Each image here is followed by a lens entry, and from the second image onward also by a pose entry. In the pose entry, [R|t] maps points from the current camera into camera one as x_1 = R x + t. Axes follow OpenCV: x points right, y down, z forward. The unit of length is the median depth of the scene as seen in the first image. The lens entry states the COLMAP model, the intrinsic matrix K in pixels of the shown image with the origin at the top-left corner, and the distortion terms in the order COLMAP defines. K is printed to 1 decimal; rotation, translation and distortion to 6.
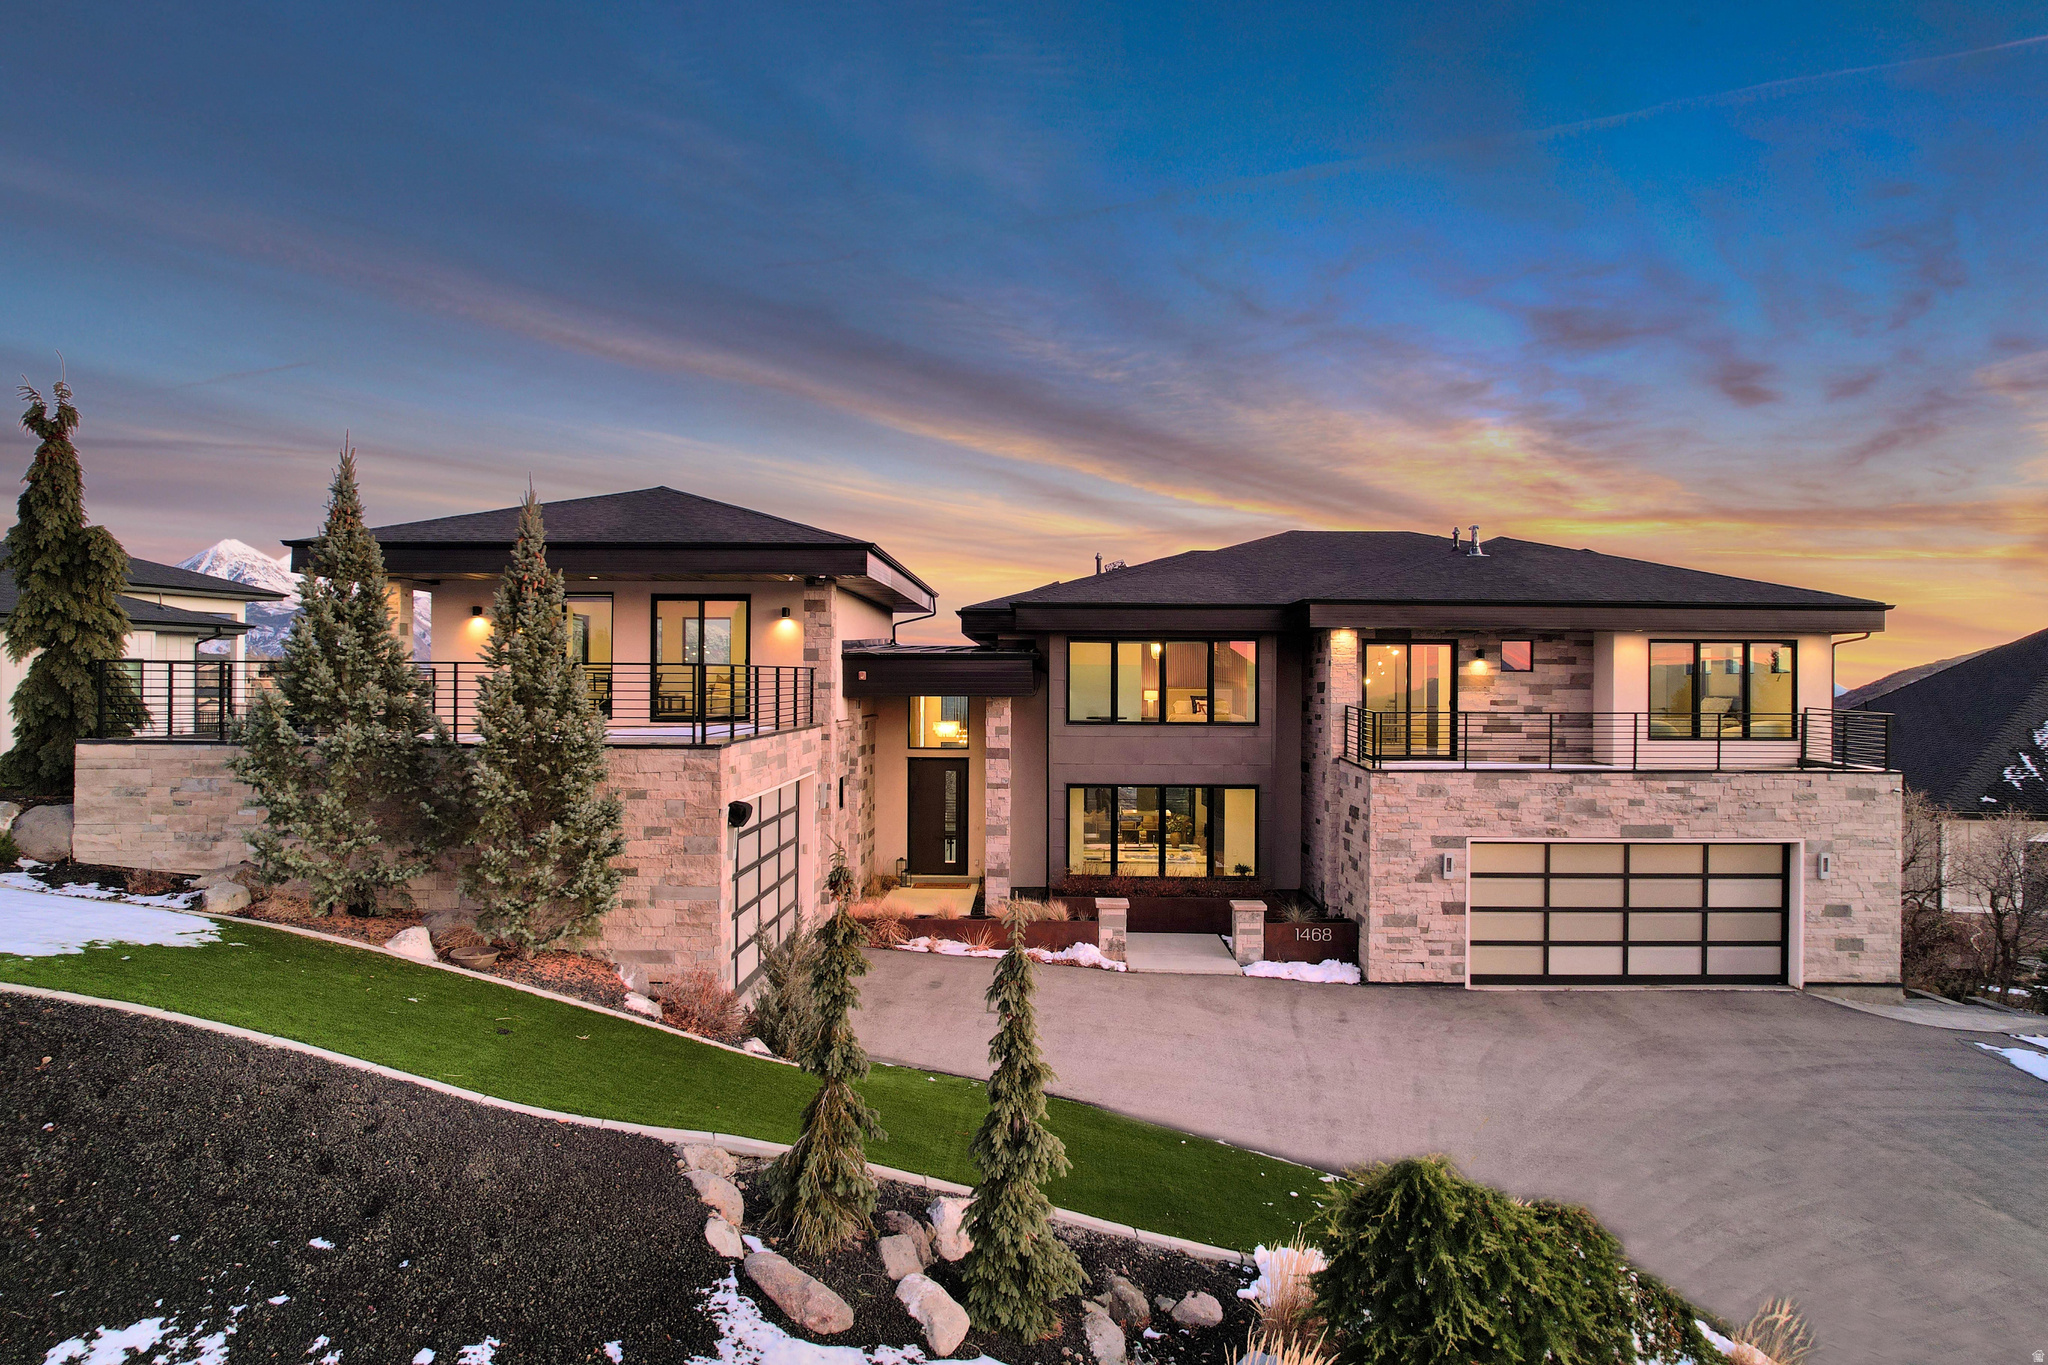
lens RADIAL K [[1295.1, 0, 1027.1], [0, 1295.1, 695.0], [0, 0, 1]] dist [-0.017525, 0.005114]
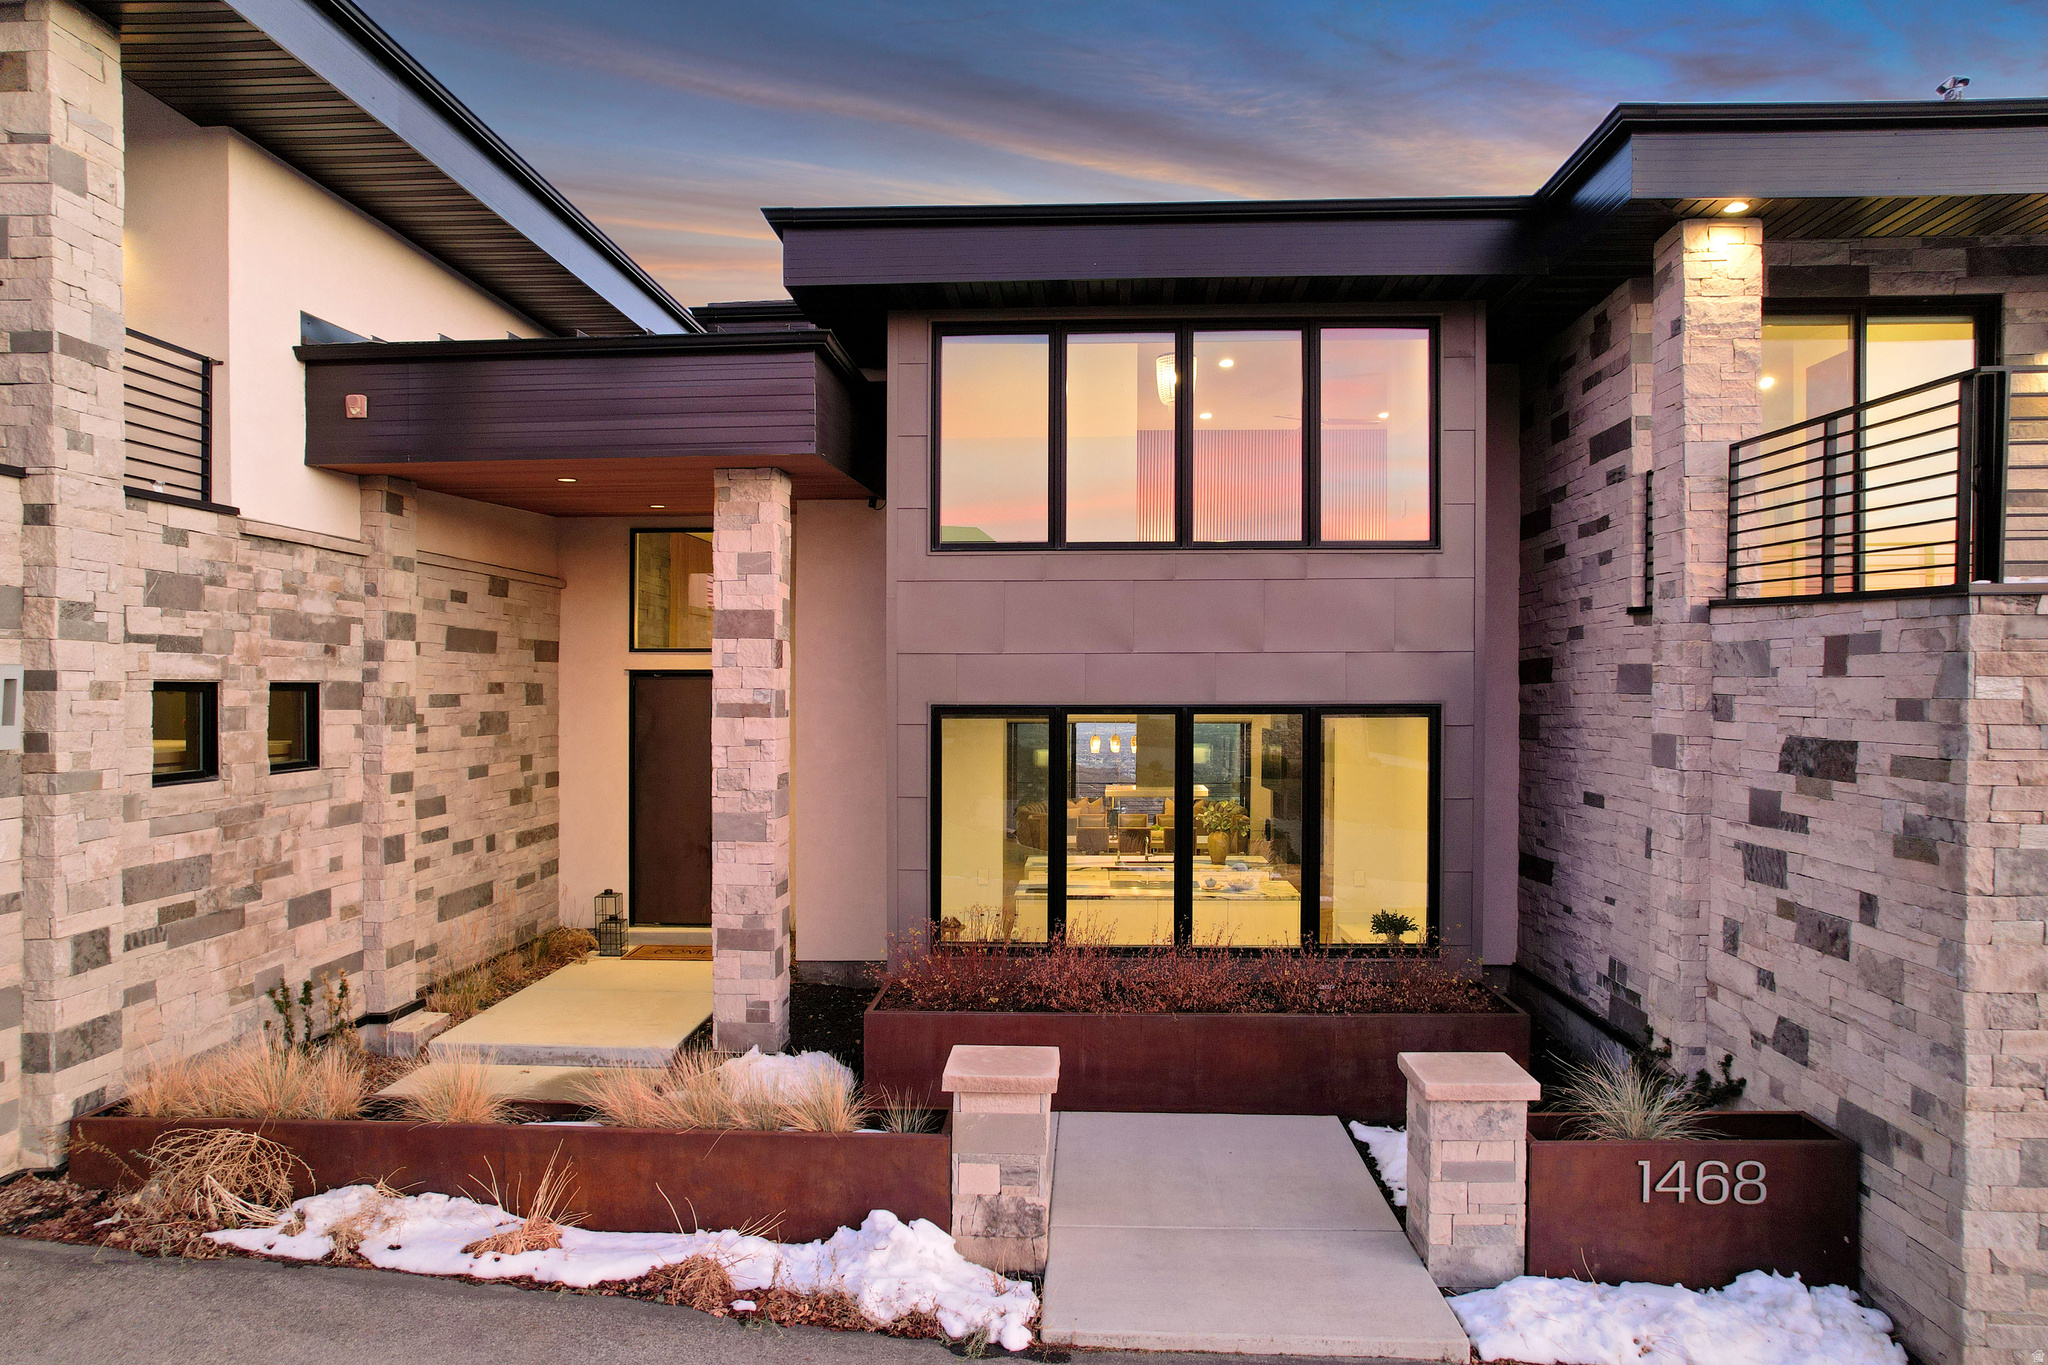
lens RADIAL K [[1295.1, 0, 1027.1], [0, 1295.1, 695.0], [0, 0, 1]] dist [-0.017525, 0.005114]
pose [[0.999534, -0.007101, -0.029702, 0.083729], [0.007070, 0.999974, -0.001159, 0.078633], [0.029709, 0.000949, 0.999558, 0.730484]]
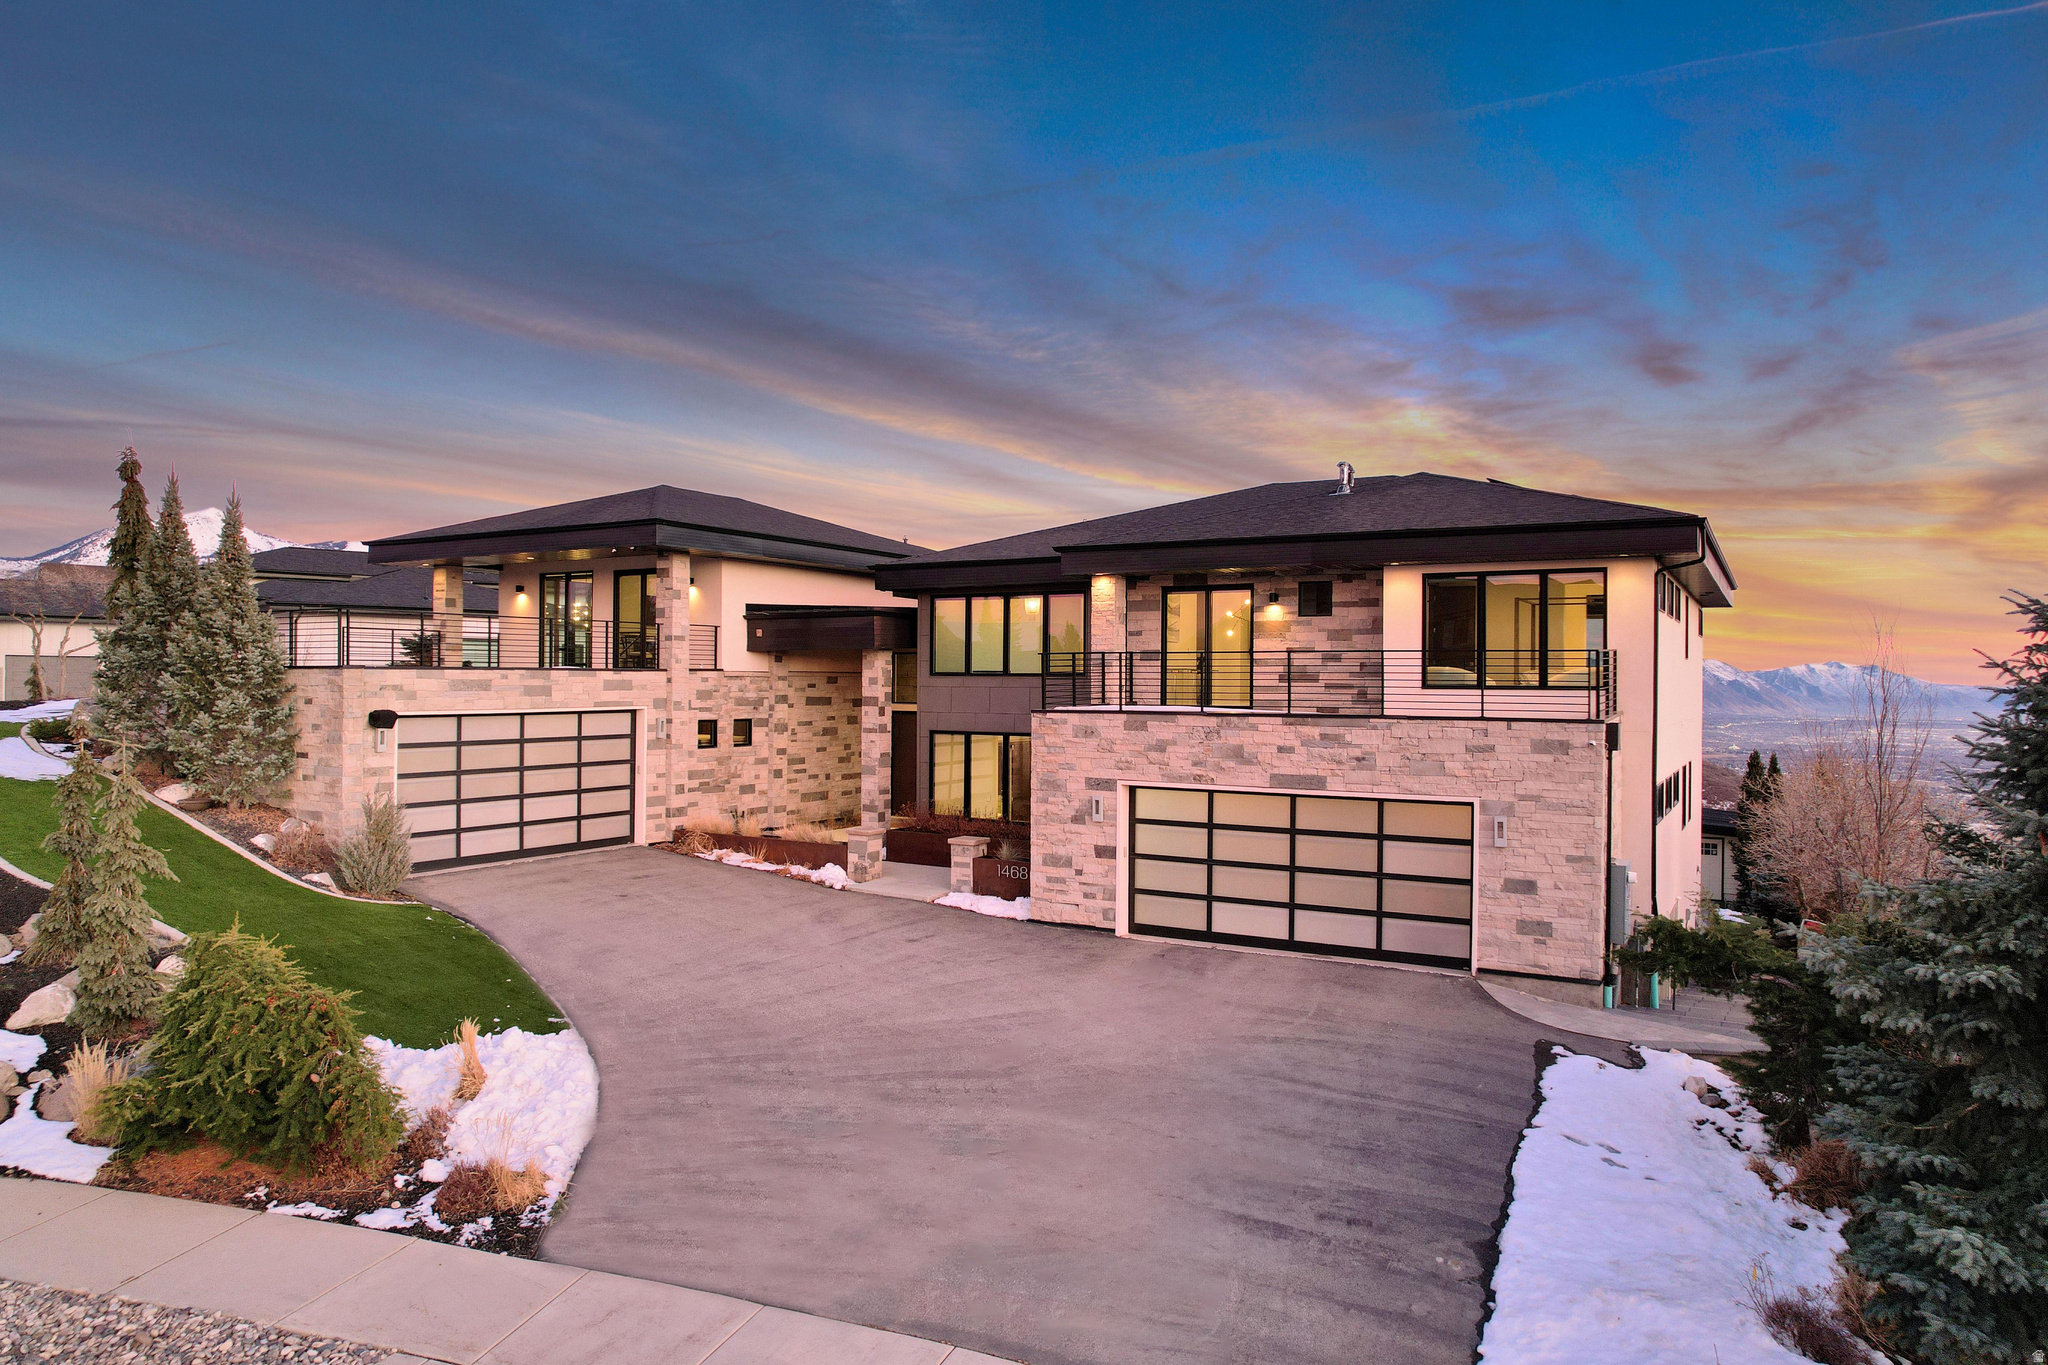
lens RADIAL K [[1295.1, 0, 1027.1], [0, 1295.1, 695.0], [0, 0, 1]] dist [-0.017525, 0.005114]
pose [[0.867686, 0.005673, -0.497081, 0.762061], [-0.006849, 0.999976, -0.000543, 0.046267], [0.497066, 0.003875, 0.867704, 0.115423]]
